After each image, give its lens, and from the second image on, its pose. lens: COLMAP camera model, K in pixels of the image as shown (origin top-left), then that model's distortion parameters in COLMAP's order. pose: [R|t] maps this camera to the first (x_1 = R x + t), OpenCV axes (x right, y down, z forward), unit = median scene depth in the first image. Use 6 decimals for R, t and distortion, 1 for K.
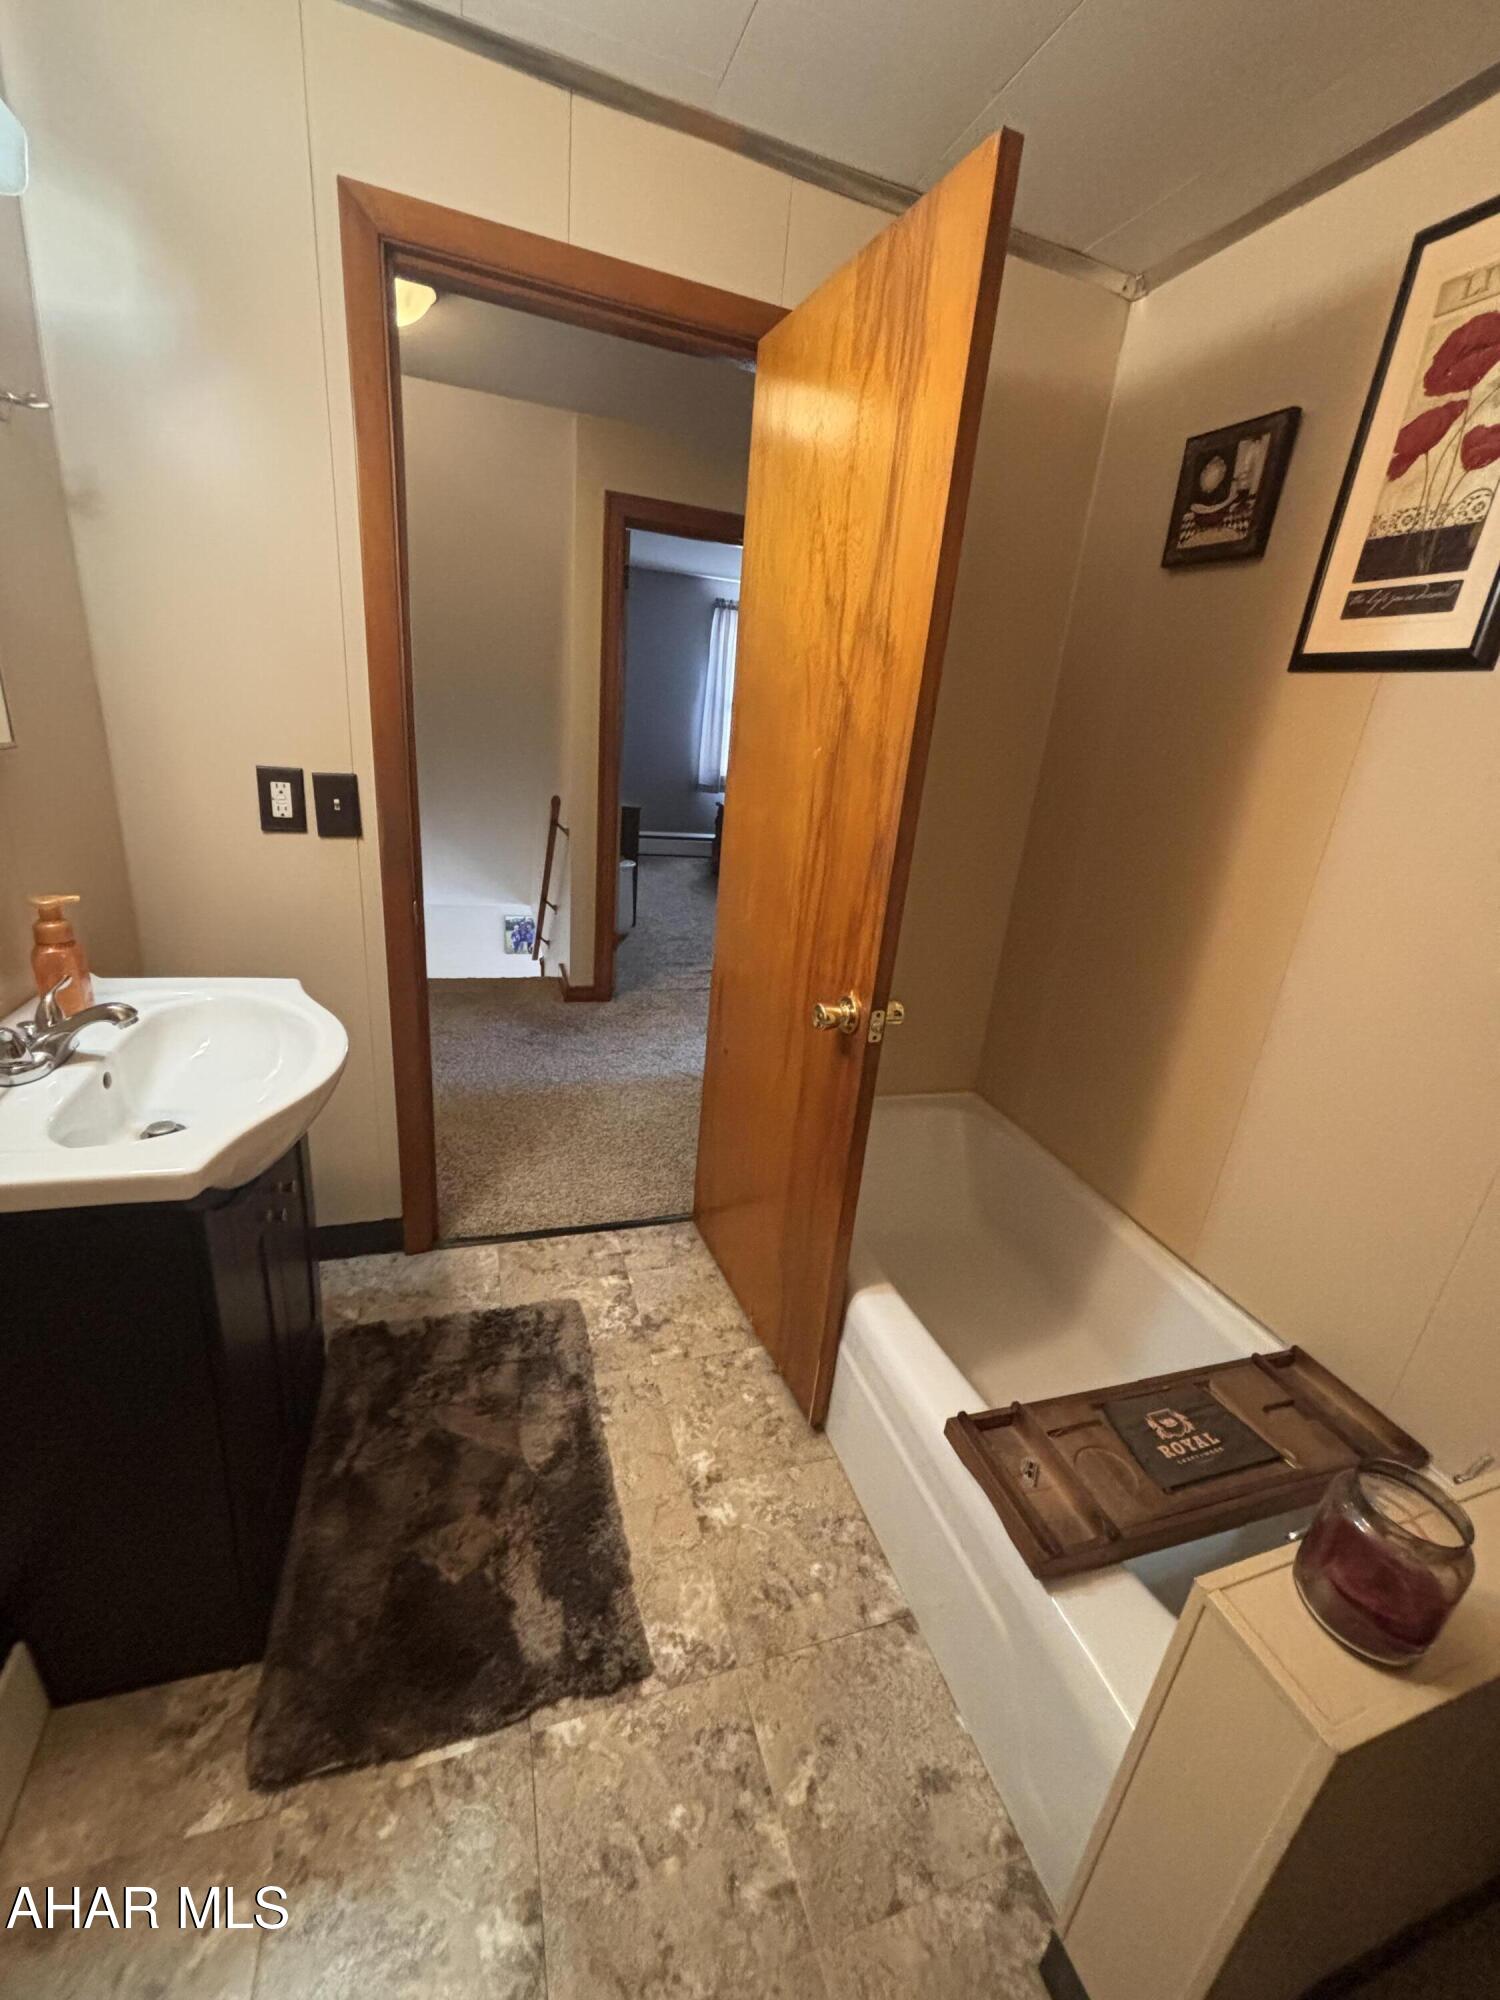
lens RADIAL K [[804.4, 0, 753.5], [0, 804.4, 998.1], [0, 0, 1]] dist [0.008767, 0.000596]
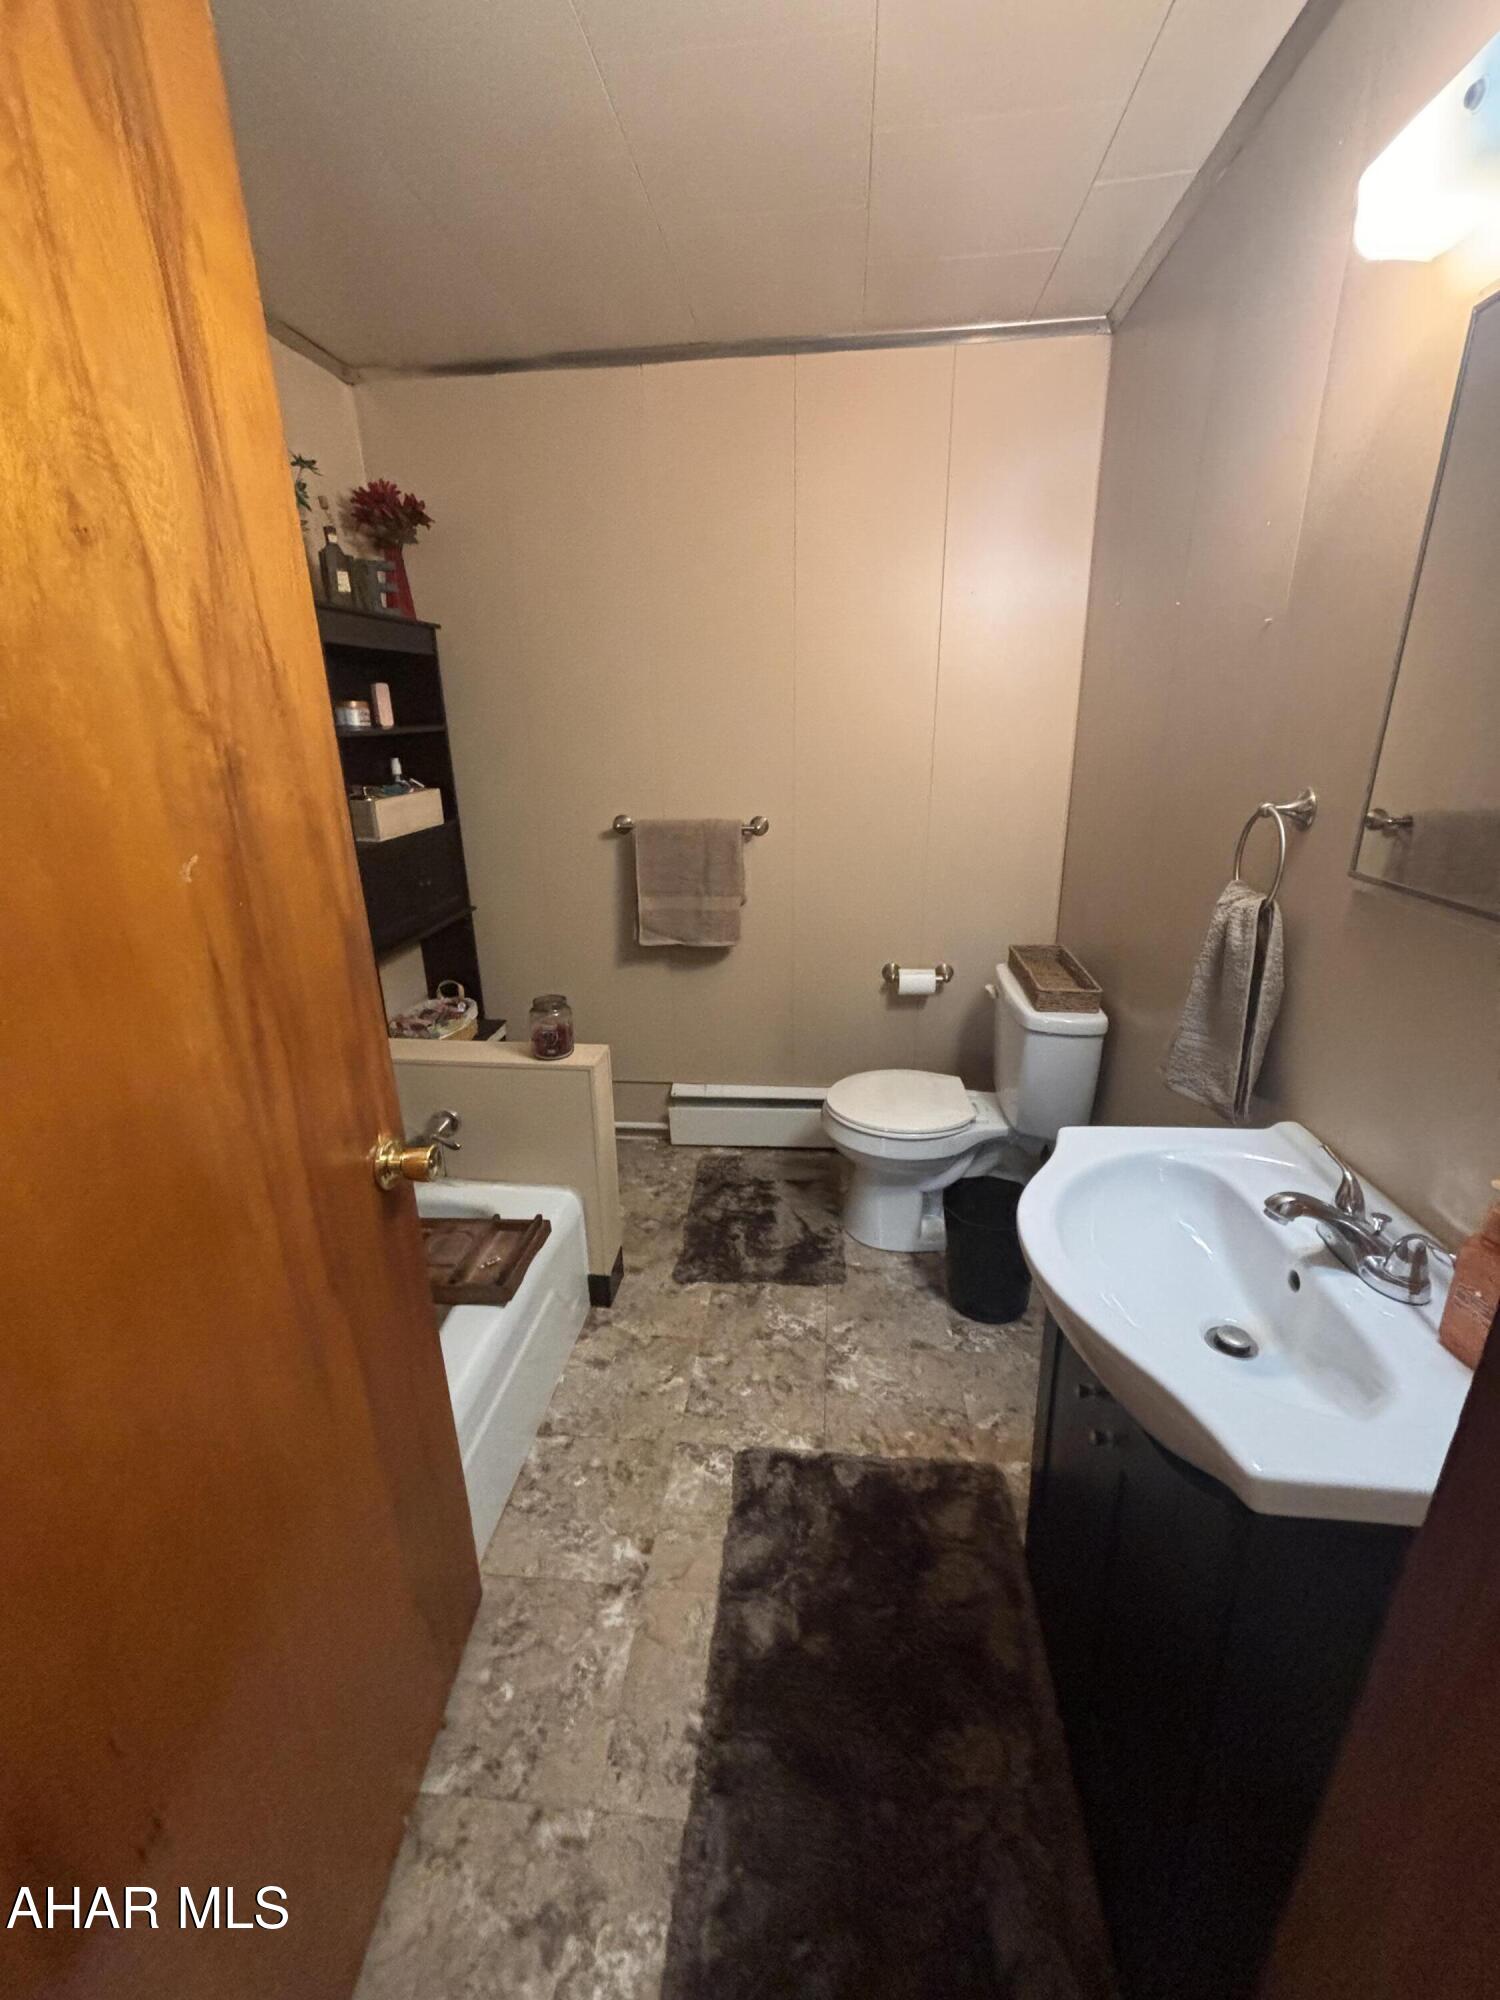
lens RADIAL K [[804.4, 0, 751.8], [0, 804.4, 995.9], [0, 0, 1]] dist [0.008767, 0.000596]
pose [[-0.906030, -0.206779, 0.369258, -0.459527], [0.078218, 0.775664, 0.626280, -0.575833], [-0.415922, 0.596312, -0.686601, 1.367868]]
